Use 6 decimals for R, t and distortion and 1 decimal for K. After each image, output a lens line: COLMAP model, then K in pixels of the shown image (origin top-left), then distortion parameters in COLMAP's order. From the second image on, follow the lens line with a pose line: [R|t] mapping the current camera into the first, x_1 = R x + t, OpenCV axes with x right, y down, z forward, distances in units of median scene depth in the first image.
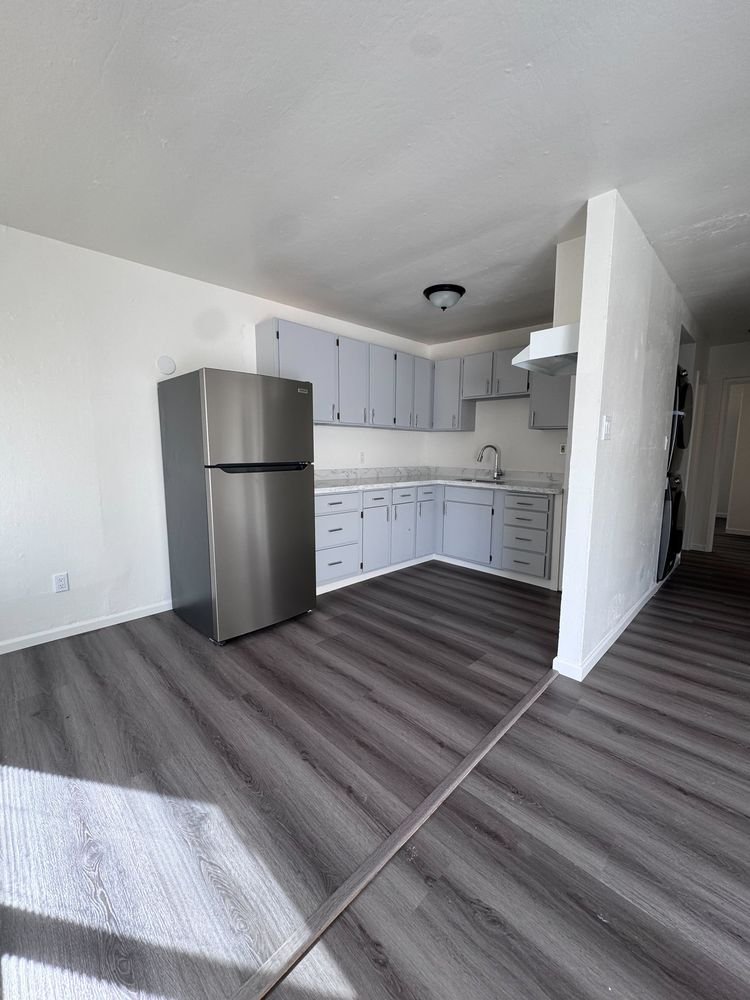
lens RADIAL K [[401.1, 0, 375.0], [0, 401.1, 499.5], [0, 0, 1]] dist [0.000800, -0.000247]
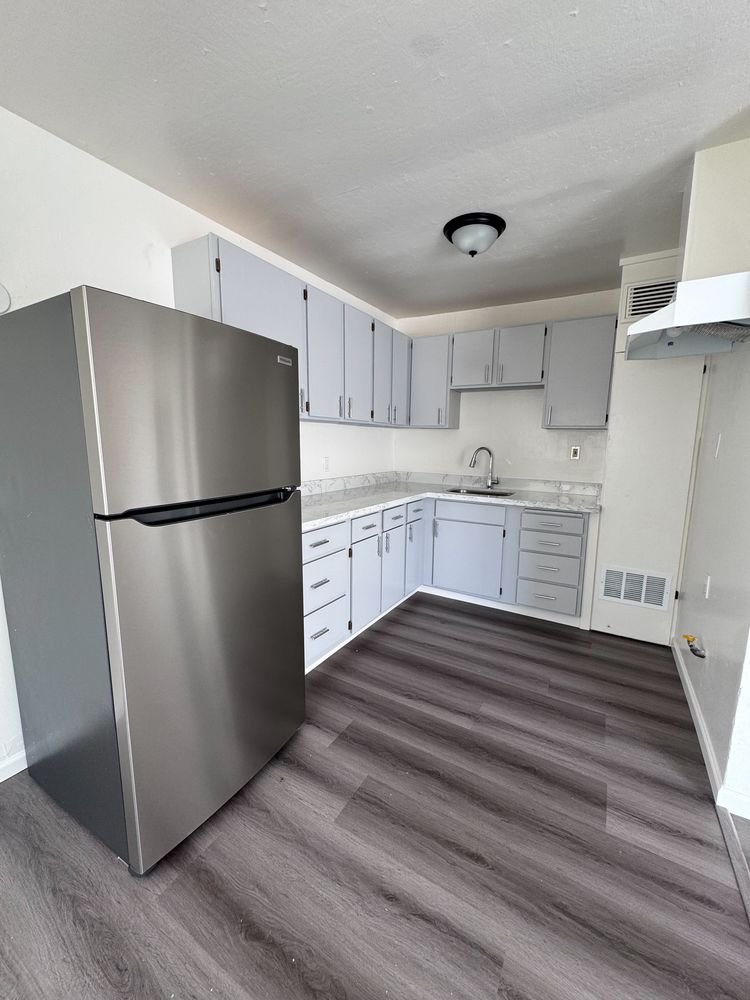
lens RADIAL K [[401.1, 0, 376.2], [0, 401.1, 498.9], [0, 0, 1]] dist [0.000800, -0.000247]
pose [[0.968693, -0.033165, 0.246037, -0.184021], [0.028061, 0.999313, 0.024224, -0.082511], [-0.246671, -0.016561, 0.968958, 0.392575]]
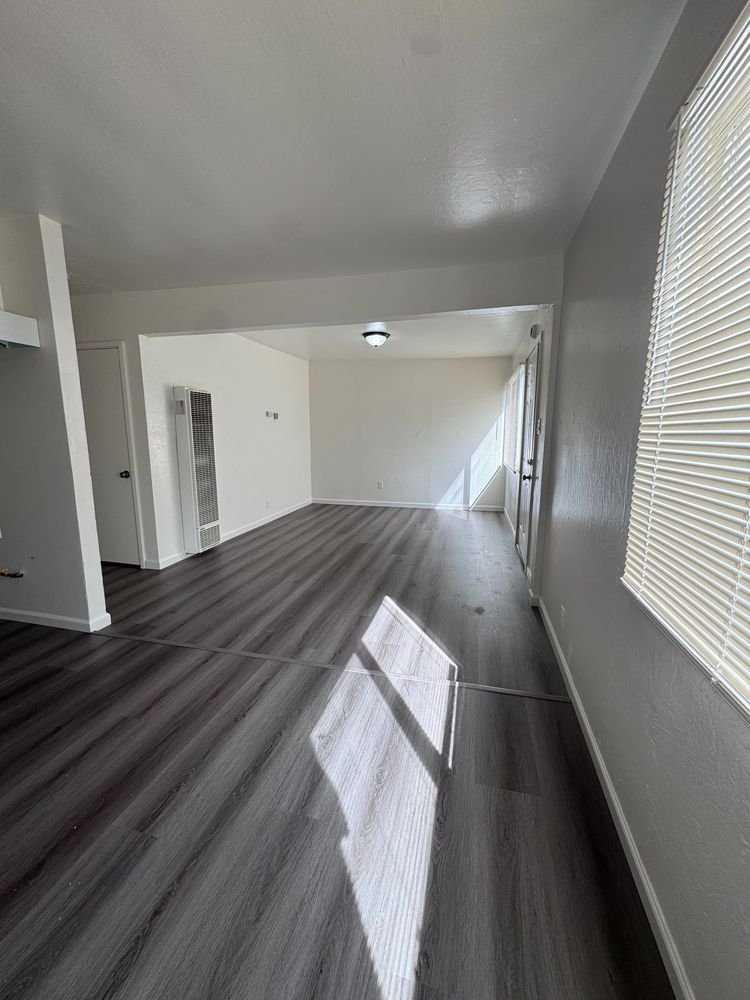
lens RADIAL K [[401.1, 0, 379.8], [0, 401.1, 500.3], [0, 0, 1]] dist [0.000800, -0.000247]
pose [[-0.525343, -0.143407, 0.838719, -0.677833], [0.100341, 0.968376, 0.228427, -0.089859], [-0.844953, 0.204161, -0.494340, 0.606853]]
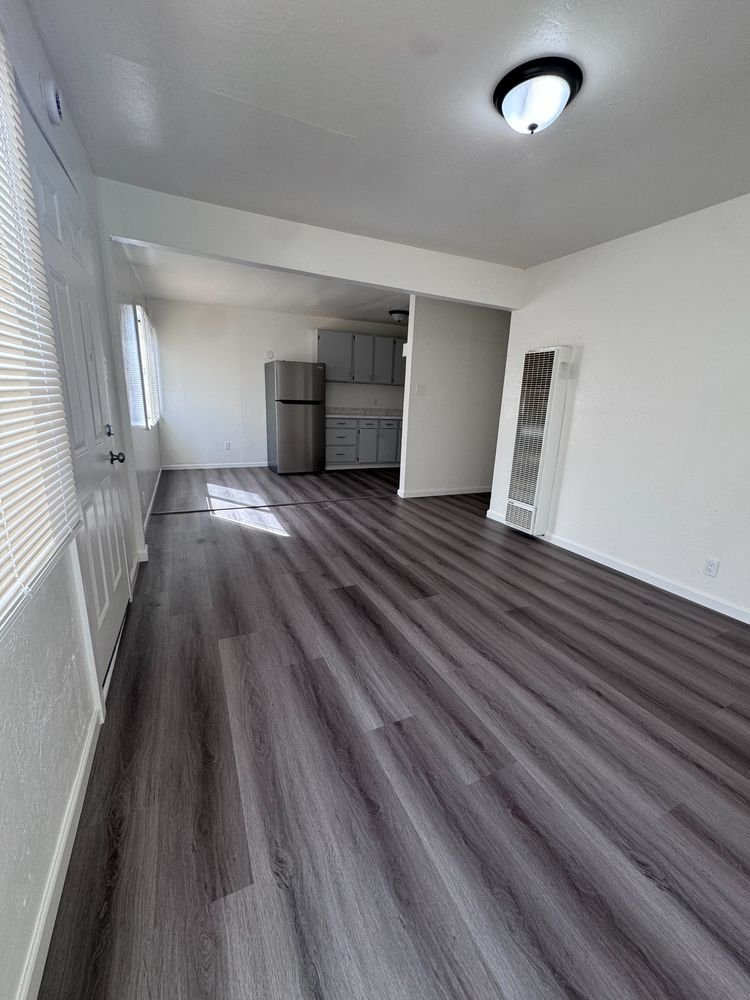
lens RADIAL K [[401.1, 0, 376.7], [0, 401.1, 500.0], [0, 0, 1]] dist [0.000800, -0.000247]
pose [[0.940457, 0.119262, -0.318305, 0.826905], [-0.079993, 0.987781, 0.133753, 0.115986], [0.330367, -0.100326, 0.938505, -0.952805]]
